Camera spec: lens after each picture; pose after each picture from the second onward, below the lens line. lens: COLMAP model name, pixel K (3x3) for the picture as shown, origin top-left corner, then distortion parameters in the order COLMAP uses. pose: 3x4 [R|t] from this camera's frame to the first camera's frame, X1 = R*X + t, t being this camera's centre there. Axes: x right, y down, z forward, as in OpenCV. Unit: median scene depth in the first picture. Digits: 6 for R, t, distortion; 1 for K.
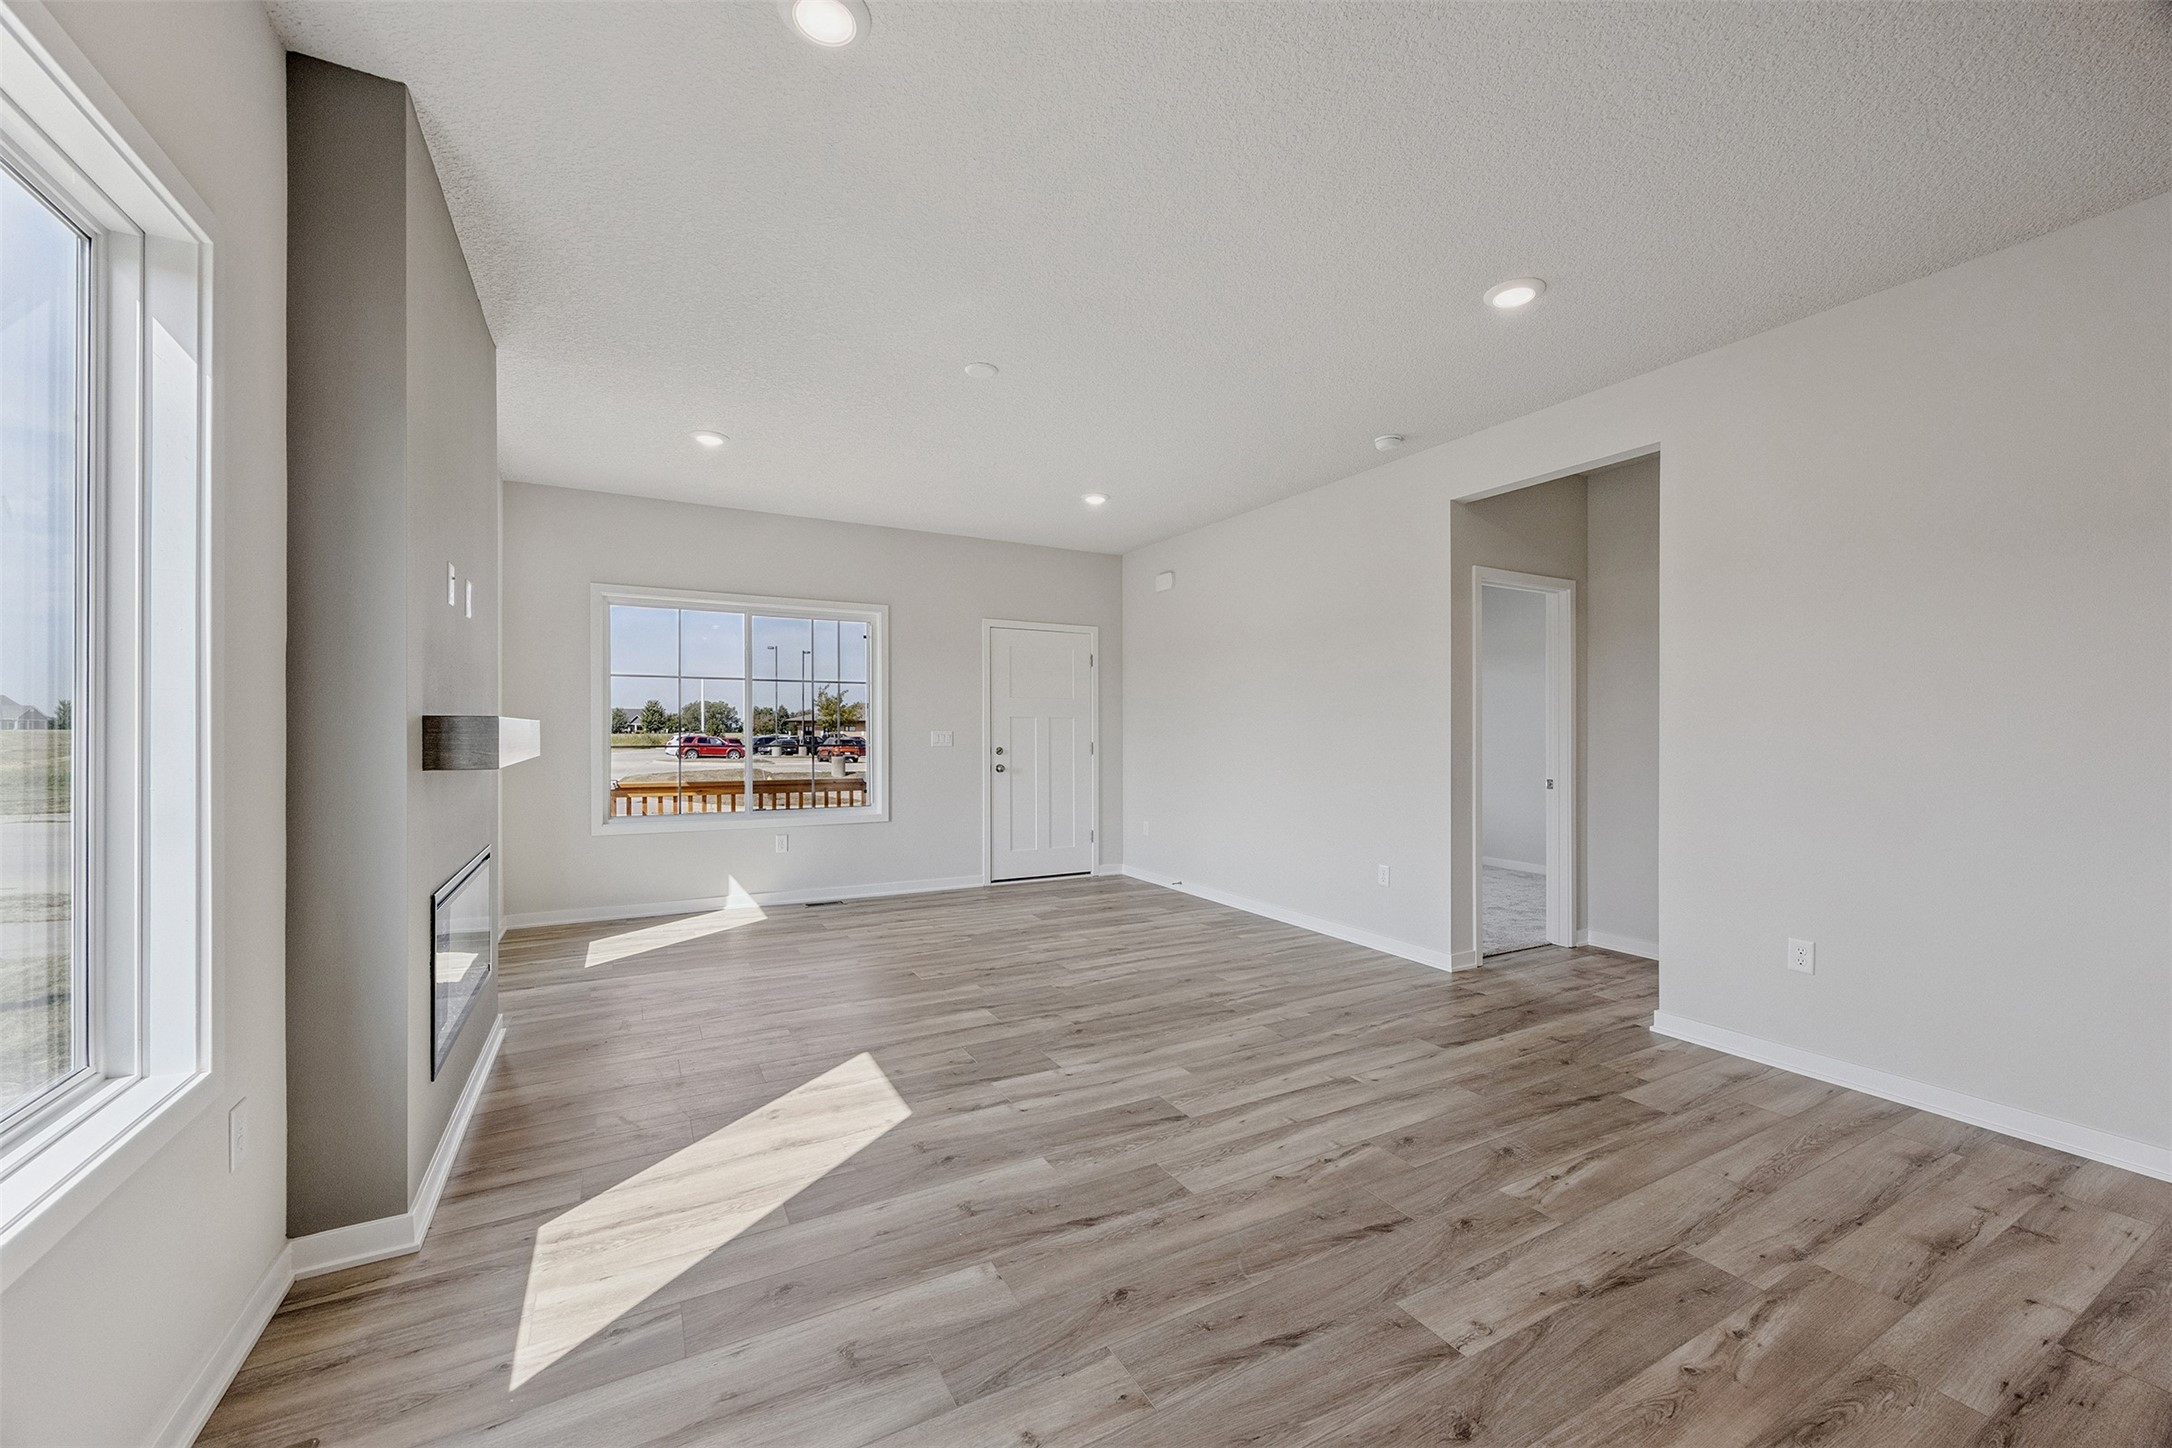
lens RADIAL K [[871.0, 0, 1003.3], [0, 871.0, 728.8], [0, 0, 1]] dist [-0.001552, -0.000050]
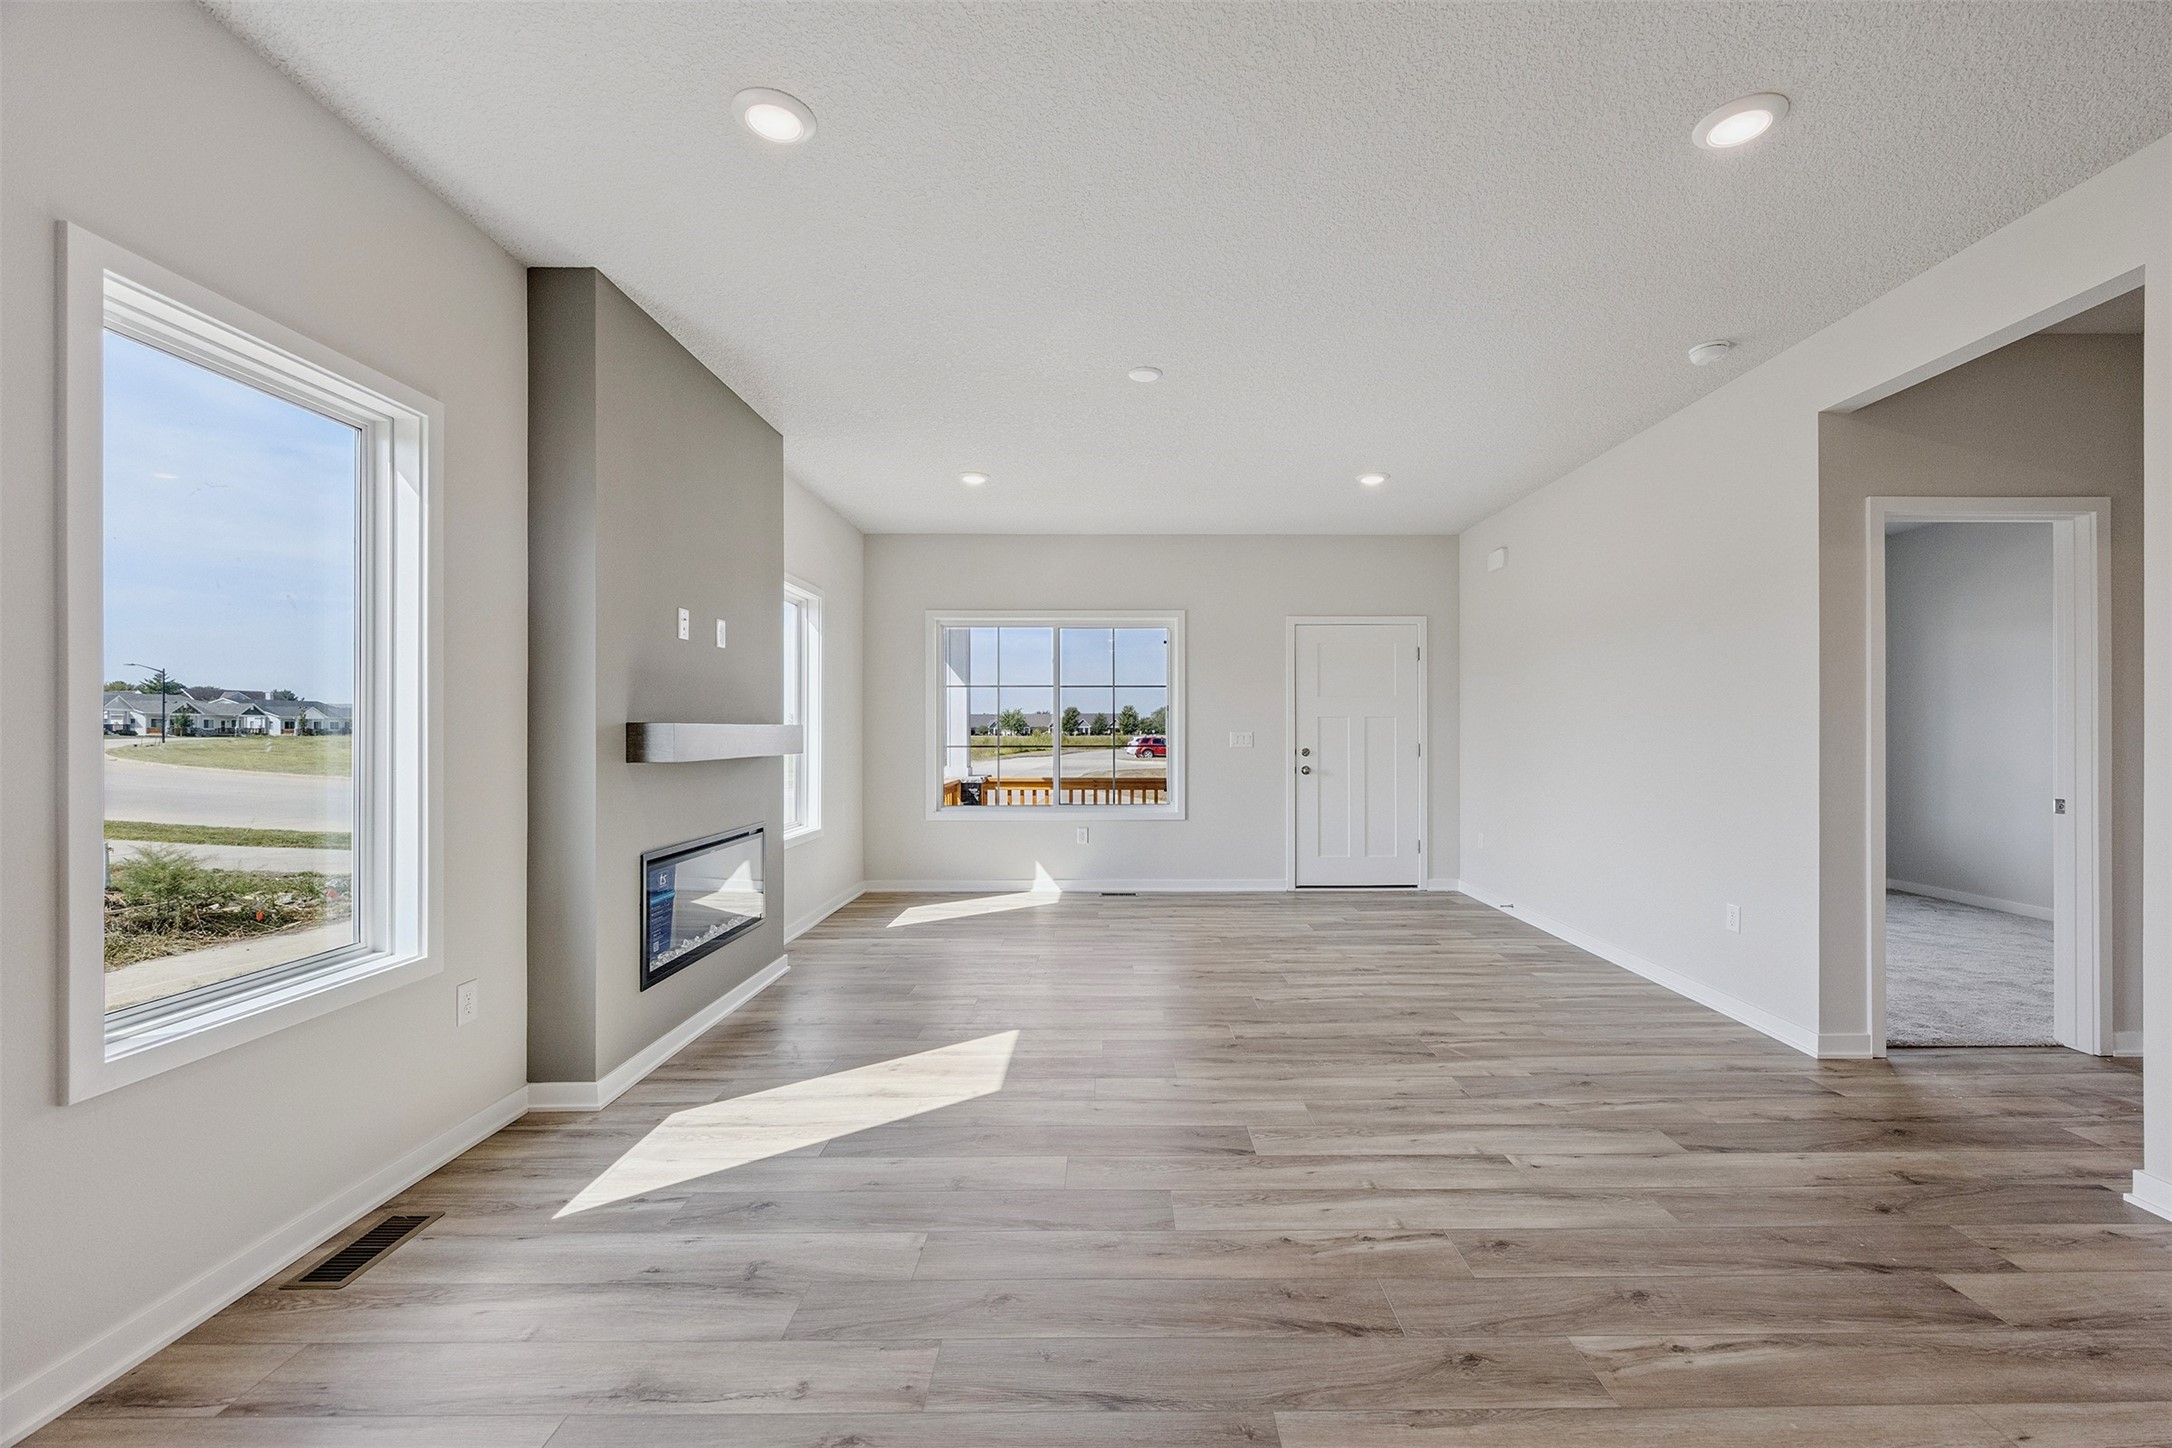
lens RADIAL K [[828.7, 0, 1046.8], [0, 828.7, 733.8], [0, 0, 1]] dist [-0.002805, 0.000174]
pose [[0.882499, -0.003837, -0.470299, 0.333766], [0.005930, 0.999978, 0.002969, 0.001127], [0.470278, -0.005408, 0.882502, 0.103032]]
